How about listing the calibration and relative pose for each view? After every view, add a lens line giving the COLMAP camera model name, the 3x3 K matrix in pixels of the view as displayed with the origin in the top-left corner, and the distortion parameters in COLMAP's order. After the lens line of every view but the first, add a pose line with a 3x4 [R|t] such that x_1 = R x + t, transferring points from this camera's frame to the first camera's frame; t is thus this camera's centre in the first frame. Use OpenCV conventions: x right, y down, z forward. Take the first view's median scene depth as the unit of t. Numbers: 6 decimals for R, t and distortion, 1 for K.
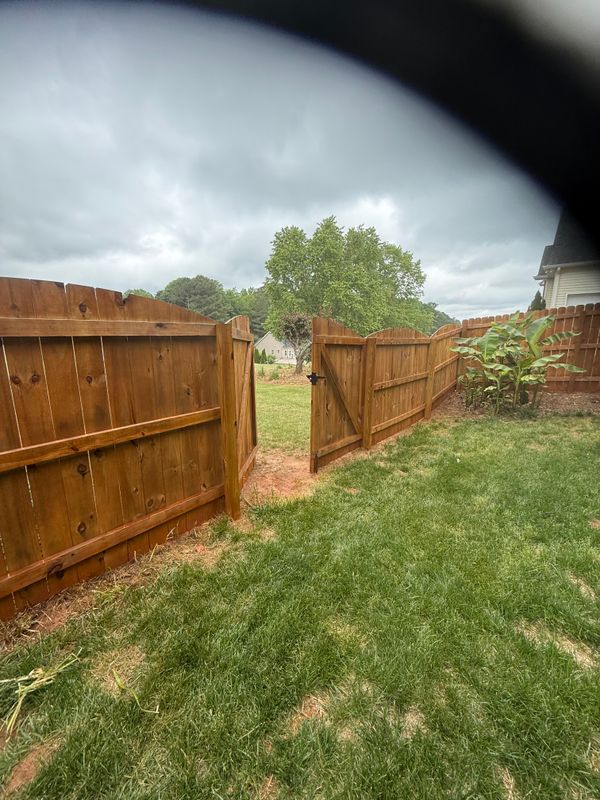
lens RADIAL K [[320.0, 0, 299.3], [0, 320.0, 397.1], [0, 0, 1]] dist [0.003381, 0.000215]
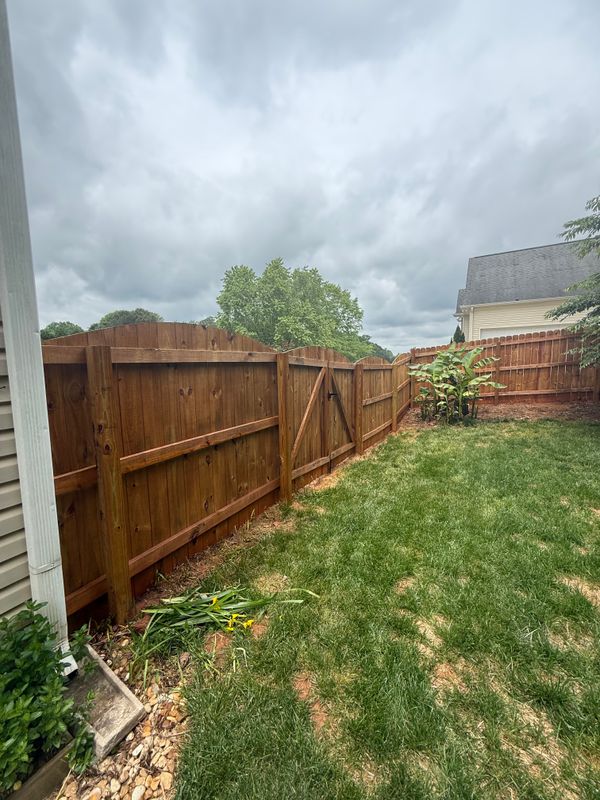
lens RADIAL K [[320.0, 0, 299.5], [0, 320.0, 399.2], [0, 0, 1]] dist [0.003381, 0.000215]
pose [[0.983733, -0.038257, 0.175517, -0.199437], [0.053995, 0.994849, -0.085785, 0.041171], [-0.171331, 0.093867, 0.980732, -0.157526]]
